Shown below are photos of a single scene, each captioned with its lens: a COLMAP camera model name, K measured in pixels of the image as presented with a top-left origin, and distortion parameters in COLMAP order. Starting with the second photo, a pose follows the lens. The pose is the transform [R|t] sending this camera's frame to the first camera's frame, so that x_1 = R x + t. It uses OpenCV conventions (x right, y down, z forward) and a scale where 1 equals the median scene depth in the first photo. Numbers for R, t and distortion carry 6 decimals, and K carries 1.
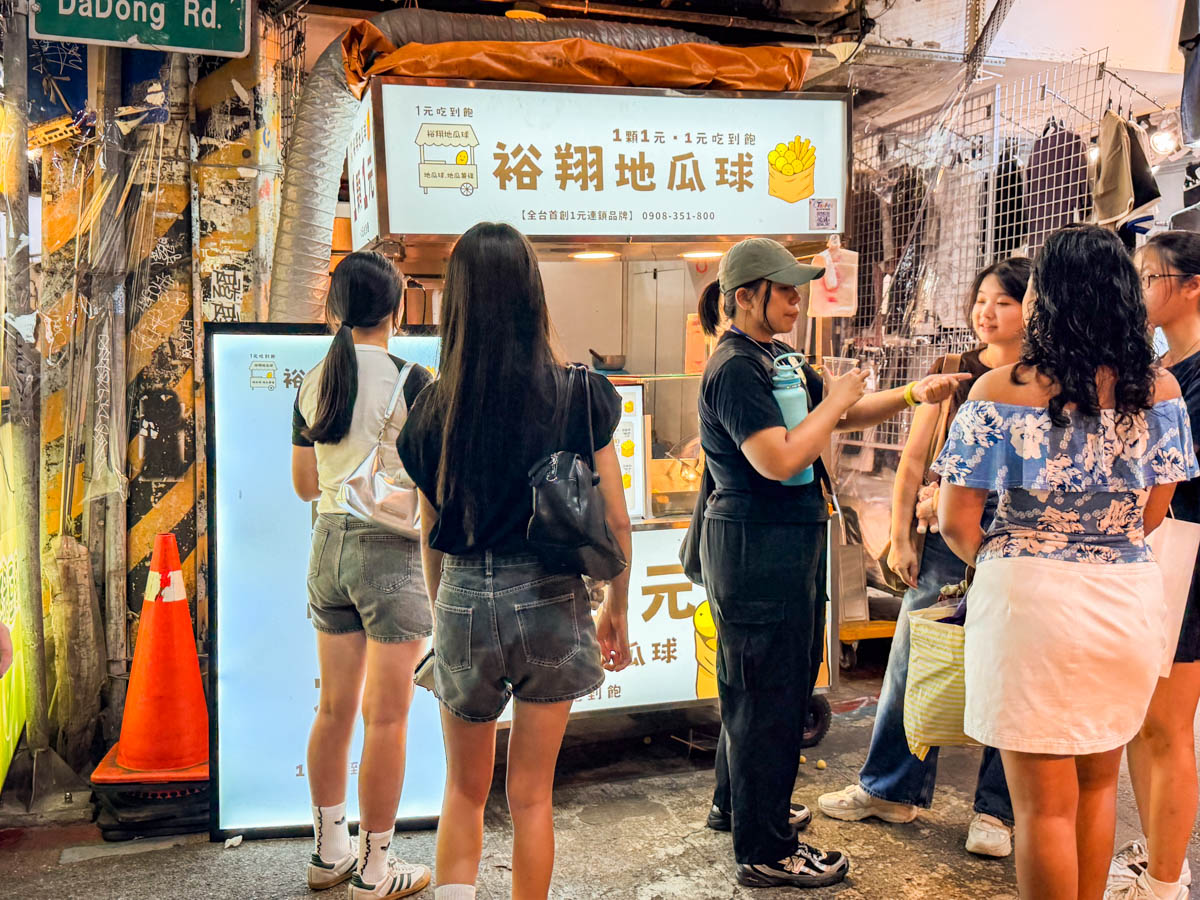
lens RADIAL K [[1223.3, 0, 597.6], [0, 1223.3, 443.3], [0, 0, 1]] dist [0.011030, 0.000000]
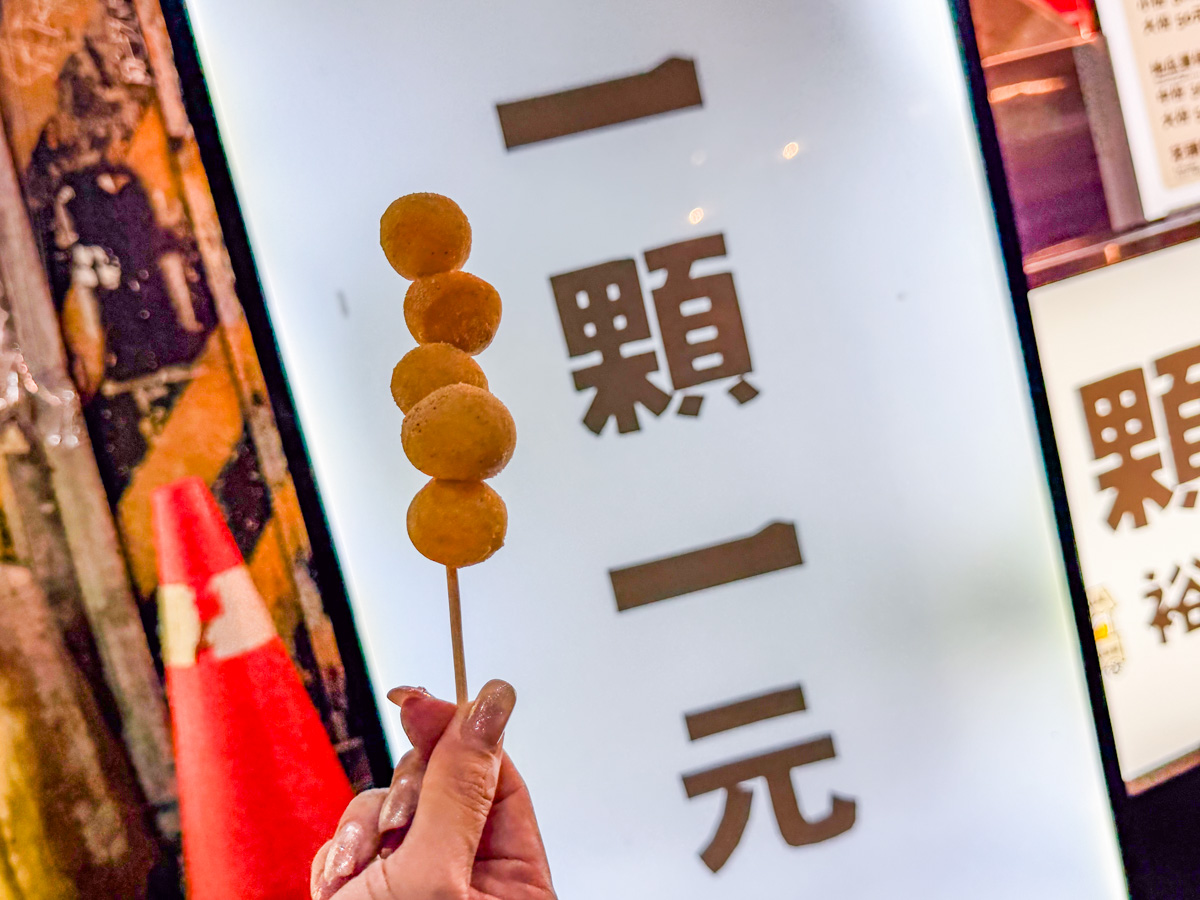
lens RADIAL K [[1077.9, 0, 603.6], [0, 1077.9, 453.8], [0, 0, 1]] dist [-0.076986, -0.012340]
pose [[0.968374, -0.248703, -0.019951, -0.204540], [0.249422, 0.966981, 0.052302, 0.075647], [0.006284, -0.055624, 0.998432, 0.632573]]
